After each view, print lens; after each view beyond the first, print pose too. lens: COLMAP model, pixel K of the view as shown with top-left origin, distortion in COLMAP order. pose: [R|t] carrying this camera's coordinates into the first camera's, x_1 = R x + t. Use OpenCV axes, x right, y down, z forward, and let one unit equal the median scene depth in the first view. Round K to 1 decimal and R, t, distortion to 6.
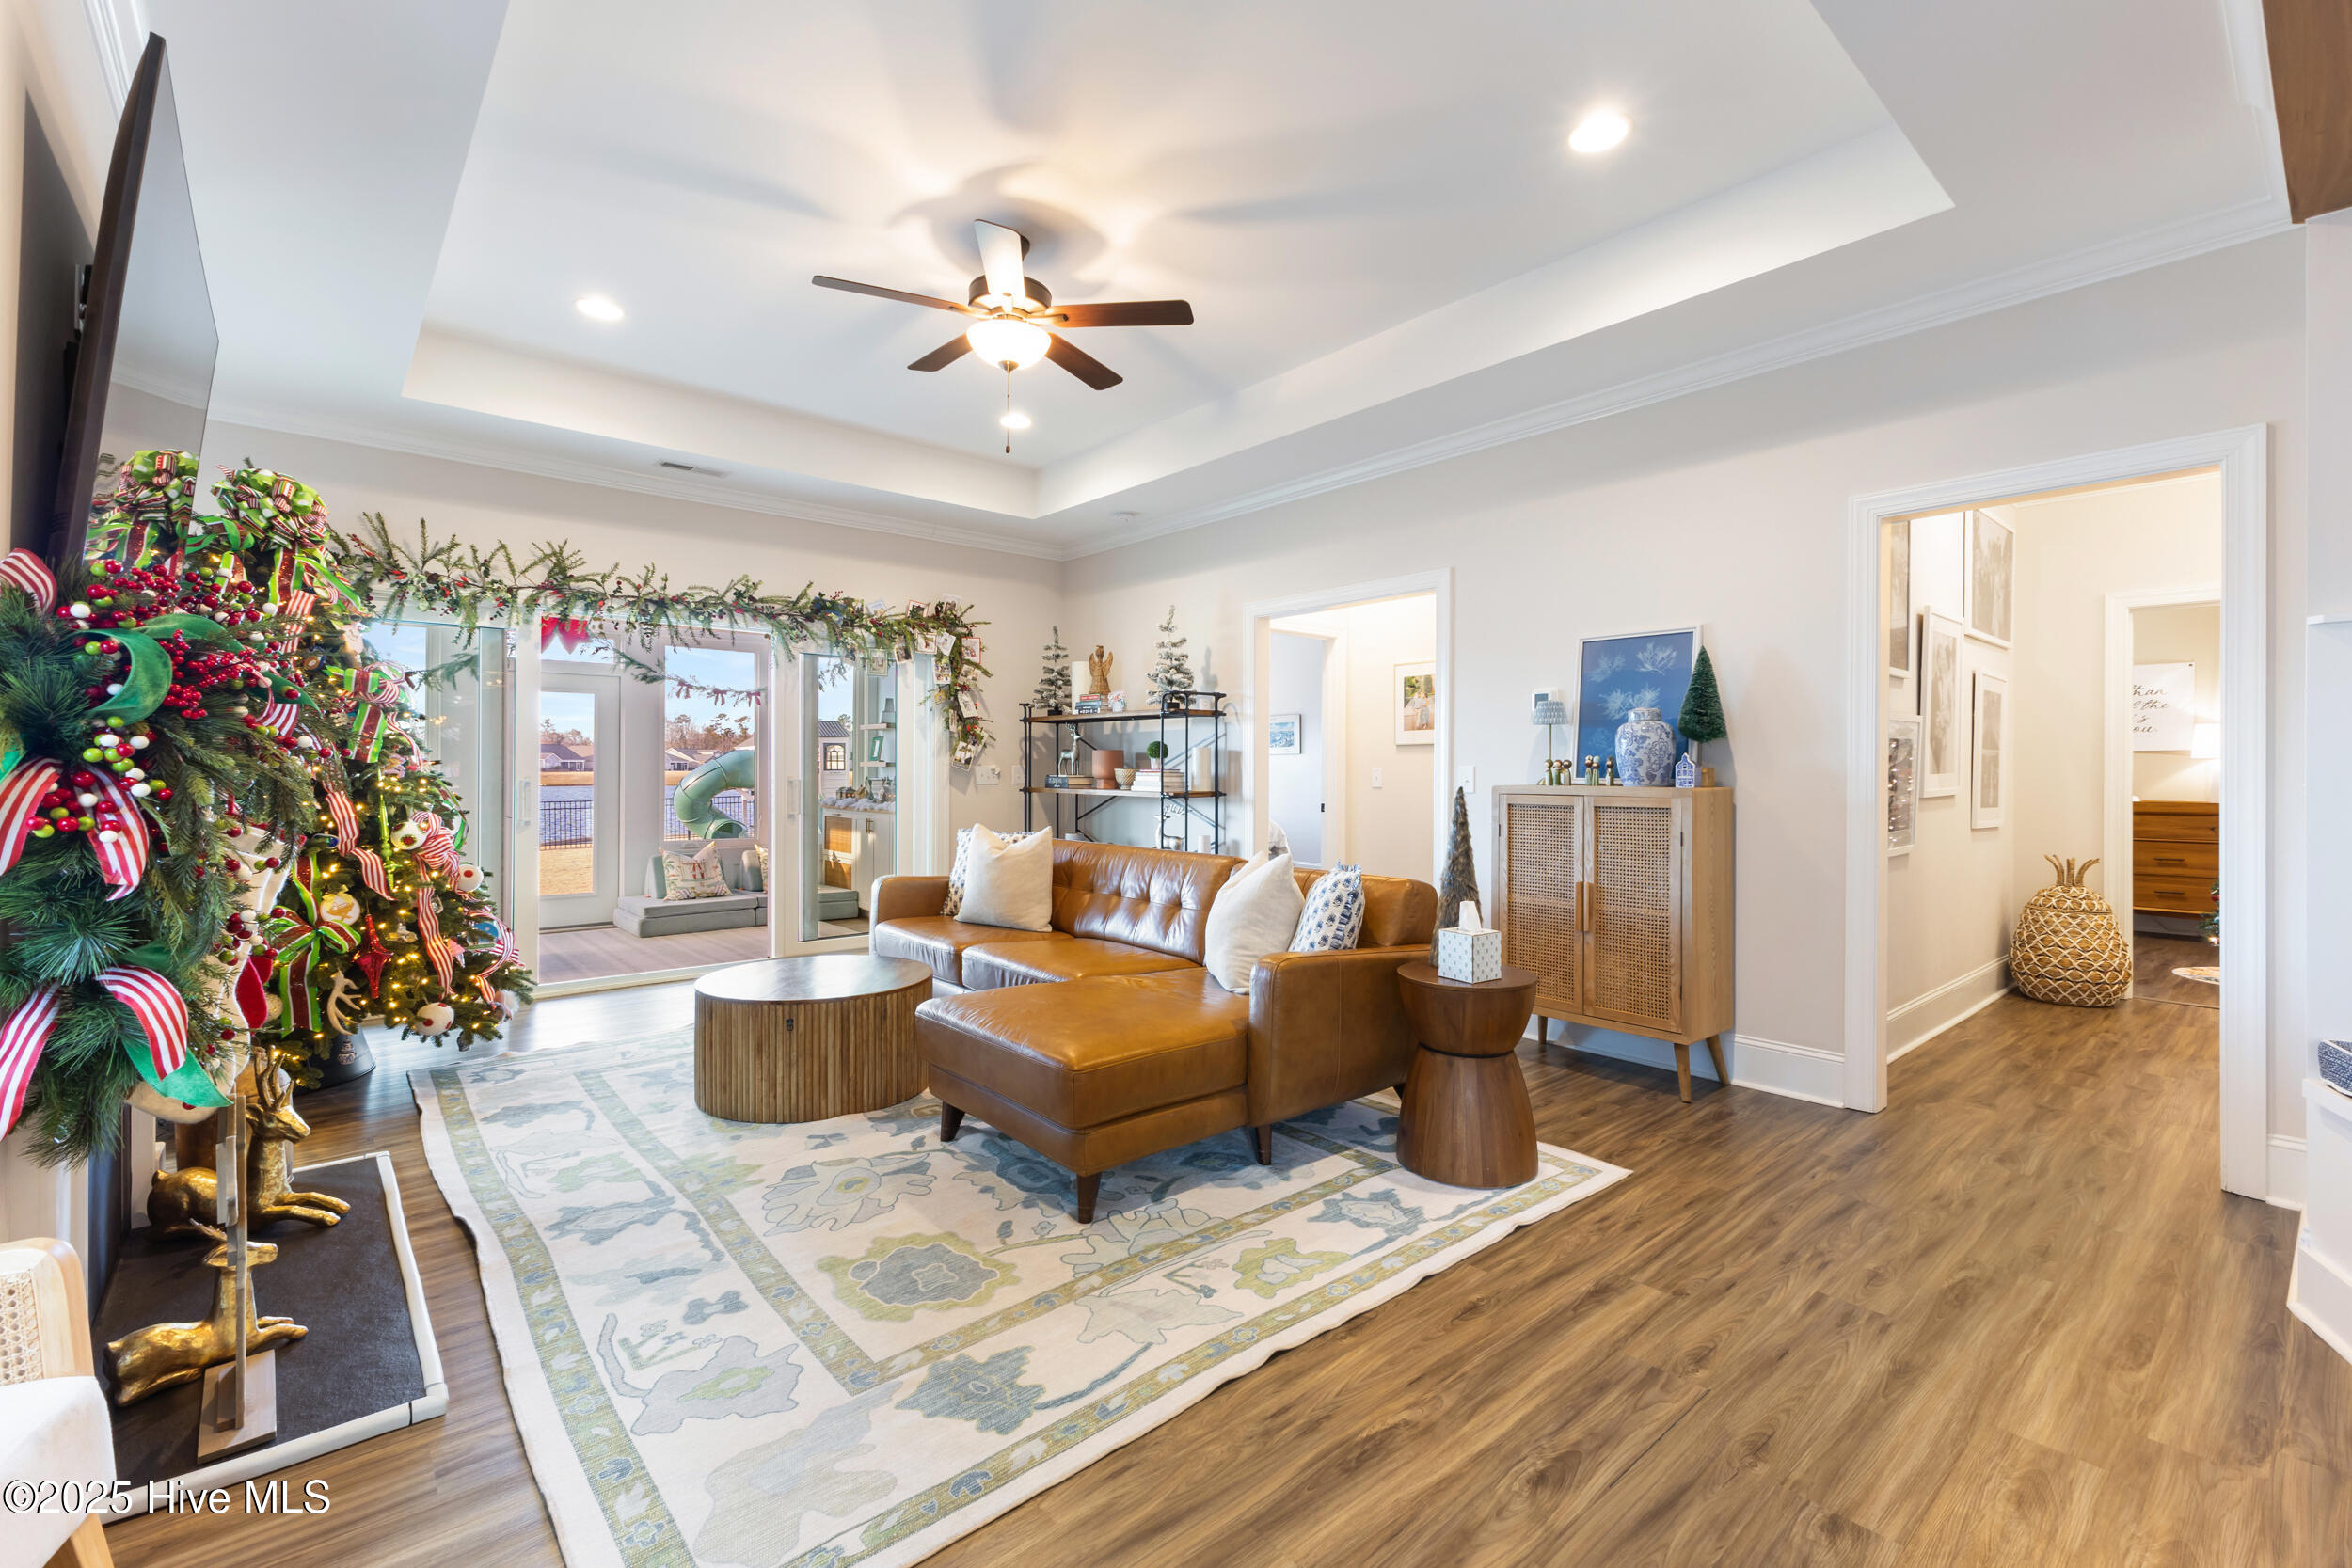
lens RADIAL K [[1011.8, 0, 1174.3], [0, 1011.8, 767.0], [0, 0, 1]] dist [0.010074, 0.000492]
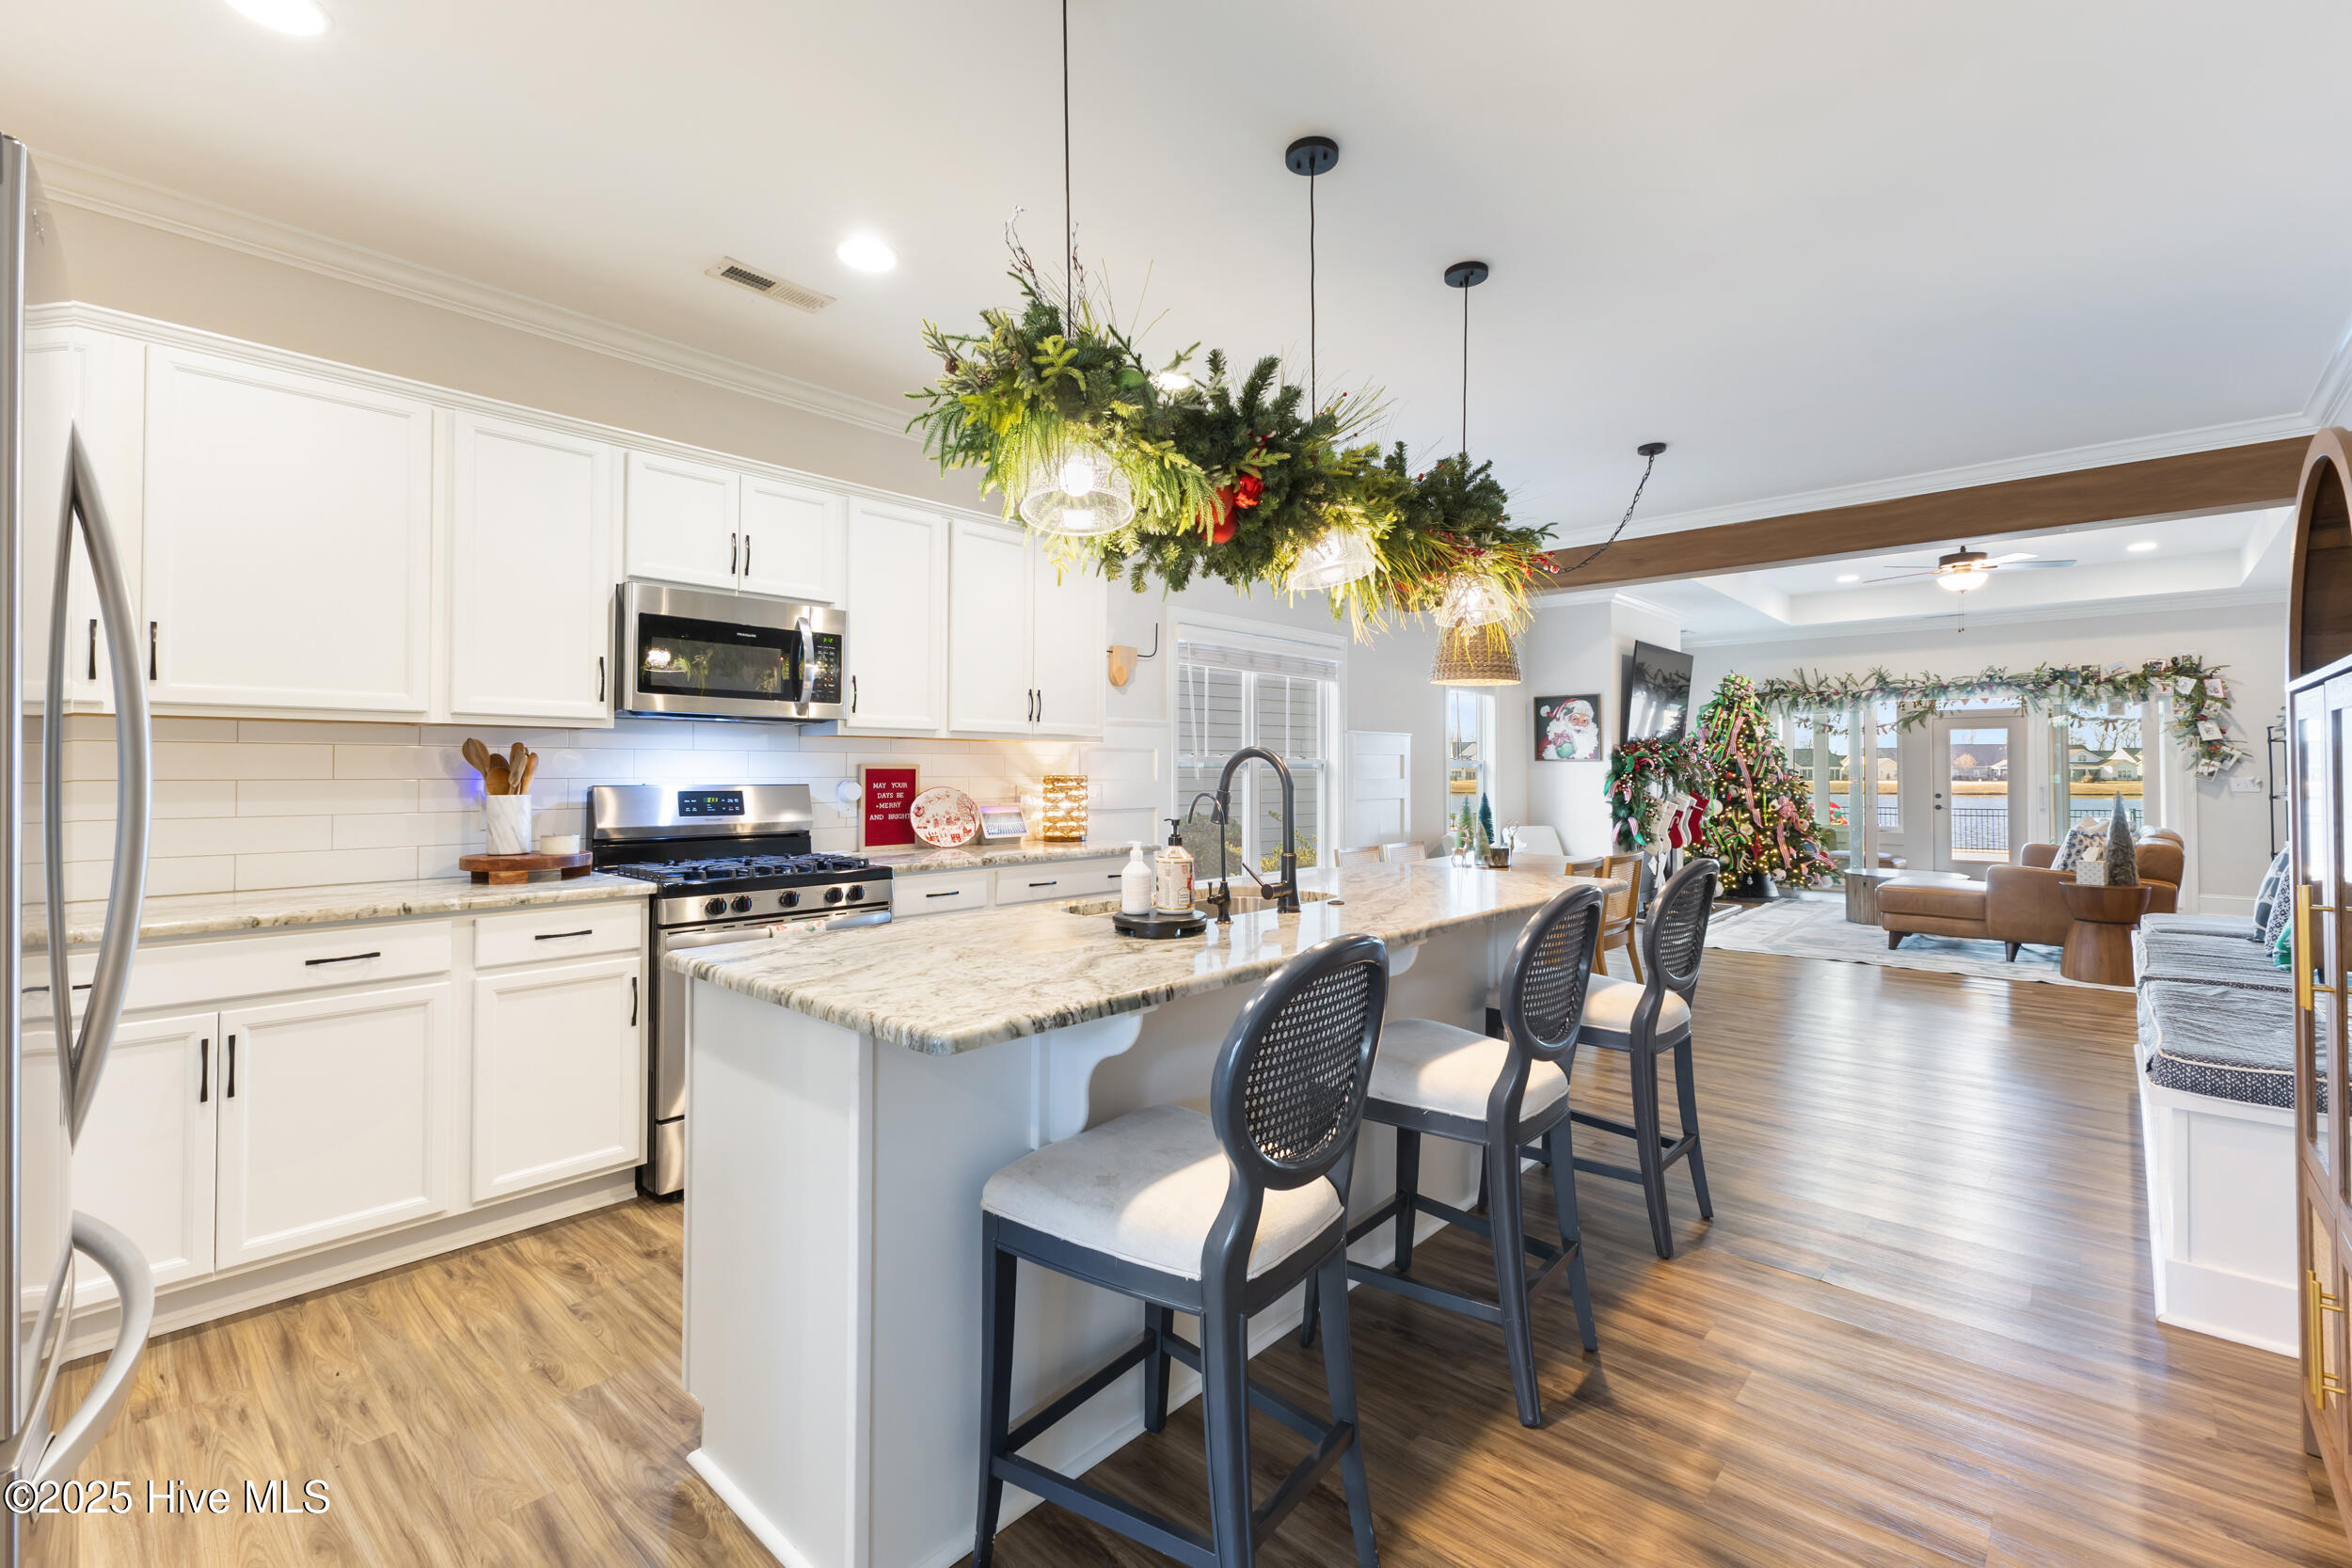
lens RADIAL K [[1023.8, 0, 1172.4], [0, 1023.8, 755.9], [0, 0, 1]] dist [0.010946, -0.000820]
pose [[0.122952, -0.020943, -0.992192, 1.823084], [0.002837, 0.999781, -0.020752, -0.009857], [0.992409, -0.000264, 0.122984, -0.935443]]
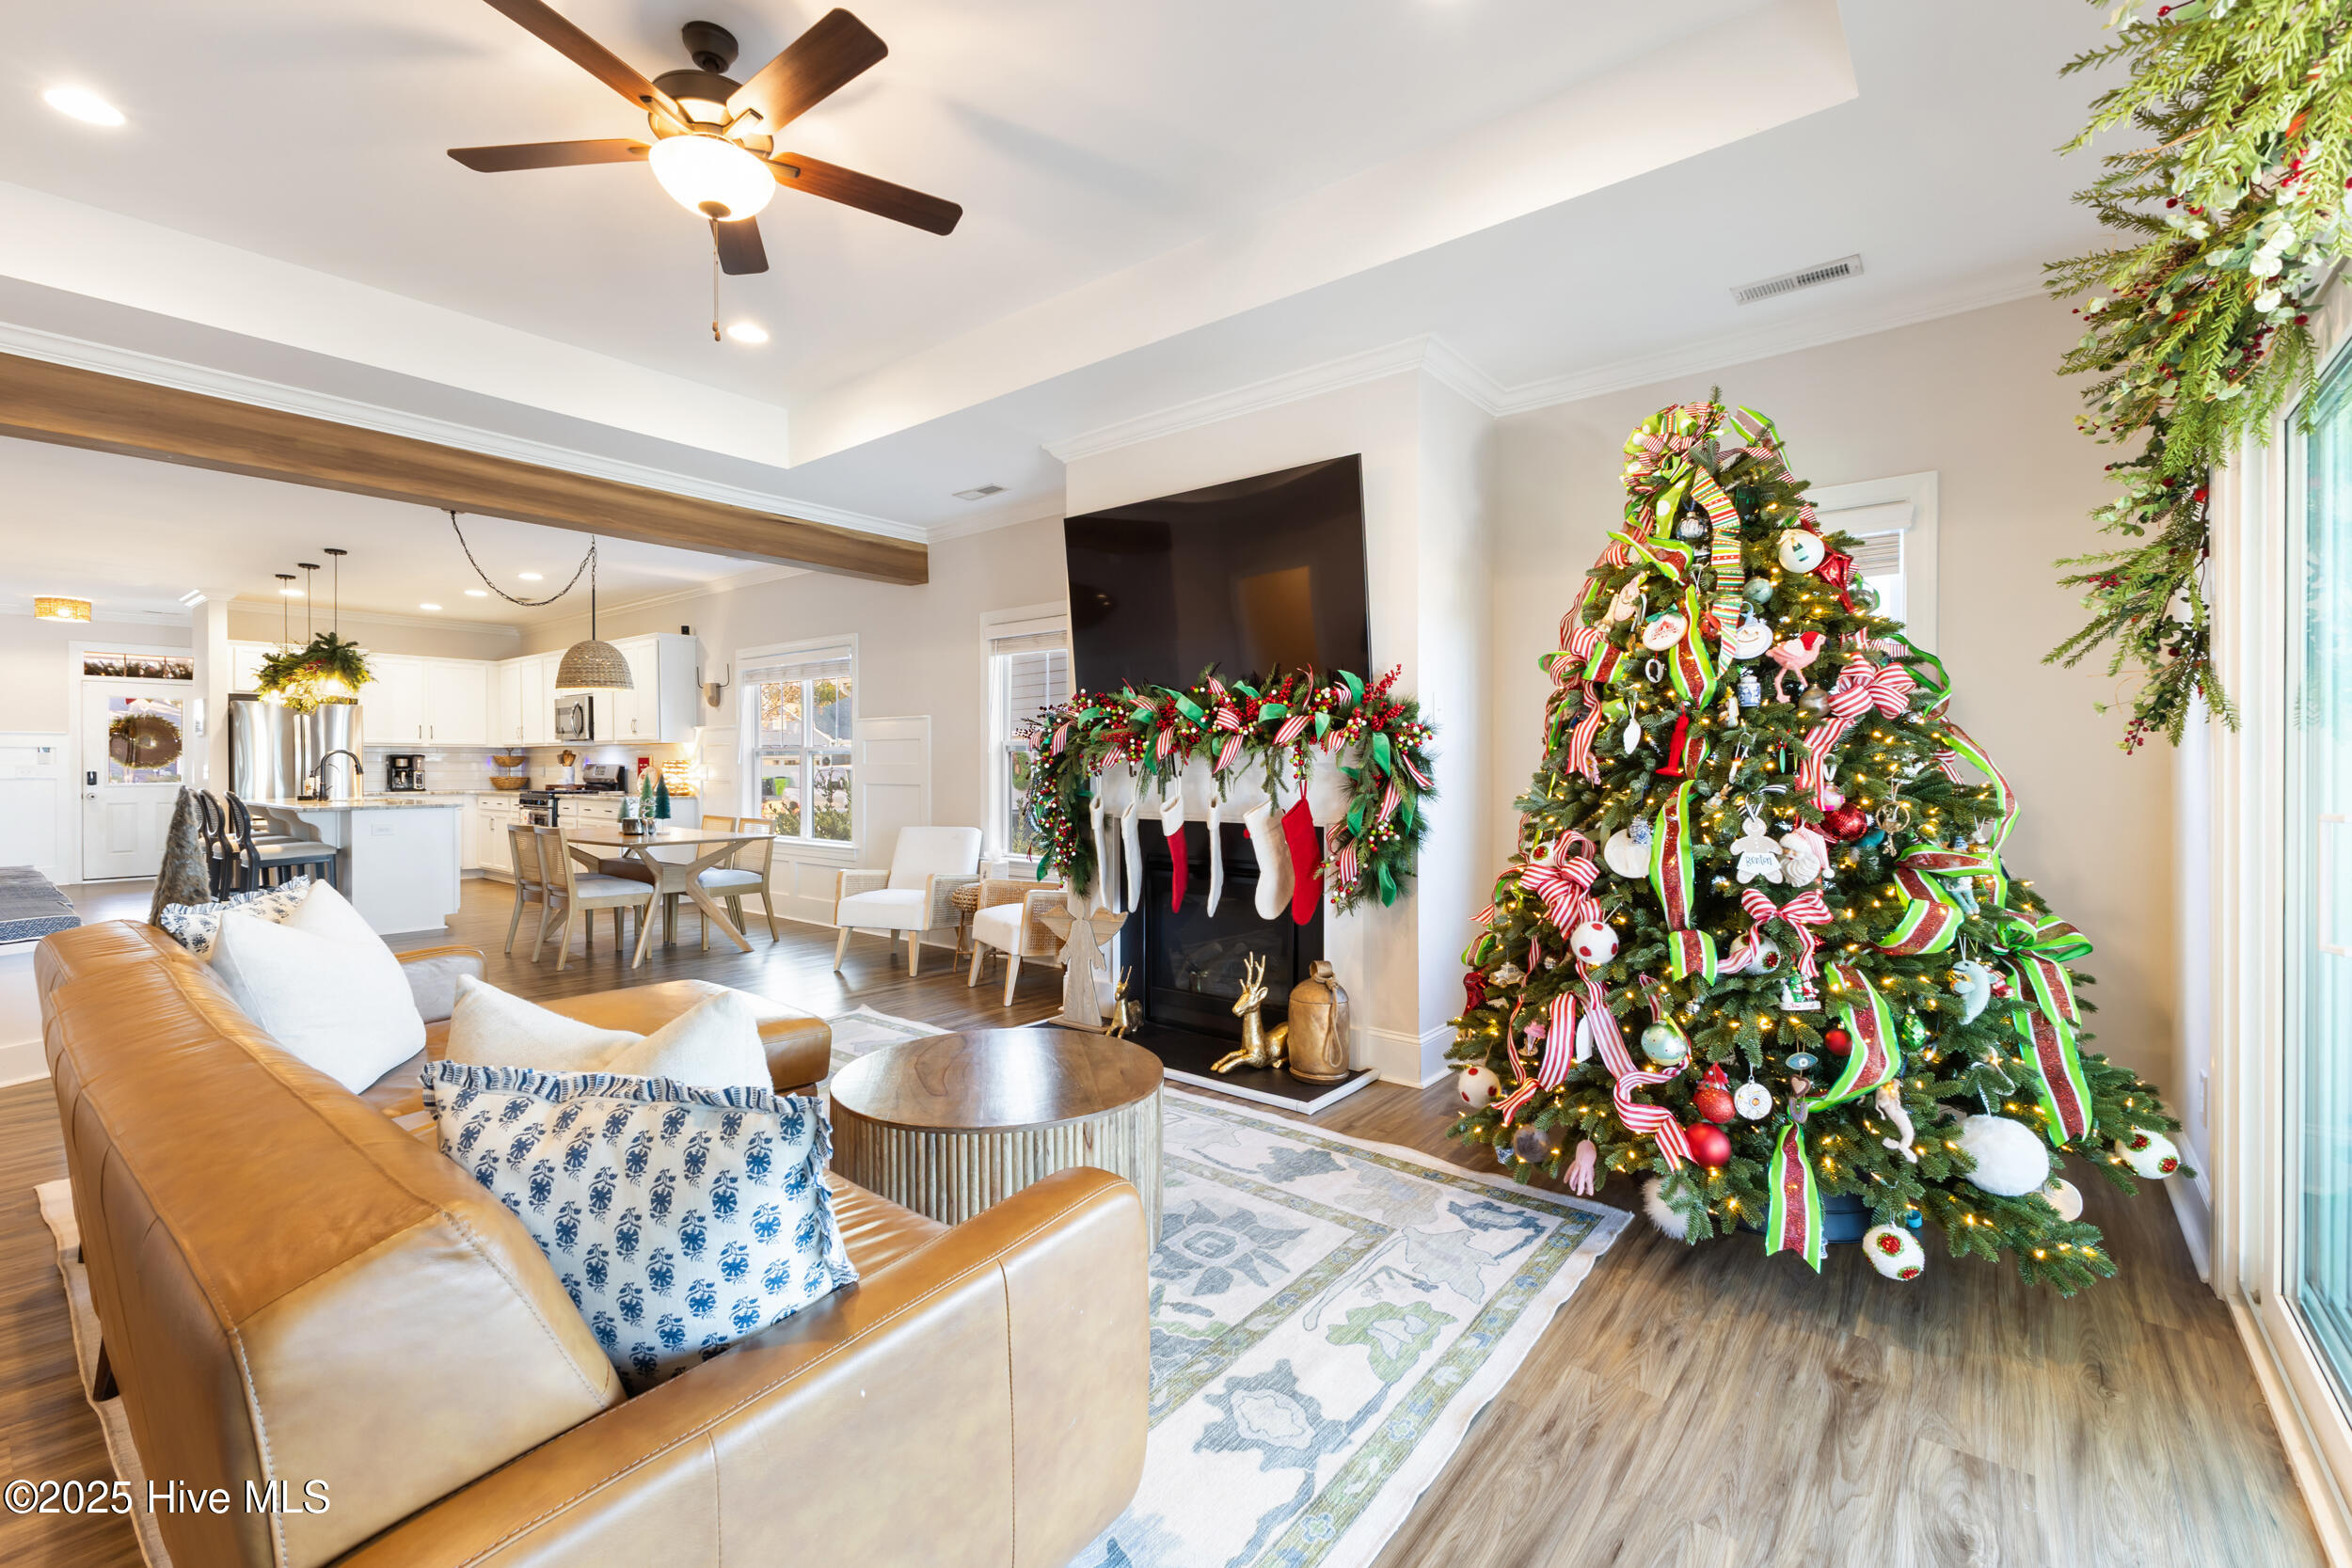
lens RADIAL K [[1018.0, 0, 1174.1], [0, 1018.0, 776.2], [0, 0, 1]] dist [0.015090, -0.004441]
pose [[-0.984255, -0.004172, -0.176703, -0.375495], [-0.004828, 0.999983, 0.003282, 0.005549], [0.176686, 0.004083, -0.984259, 1.844847]]
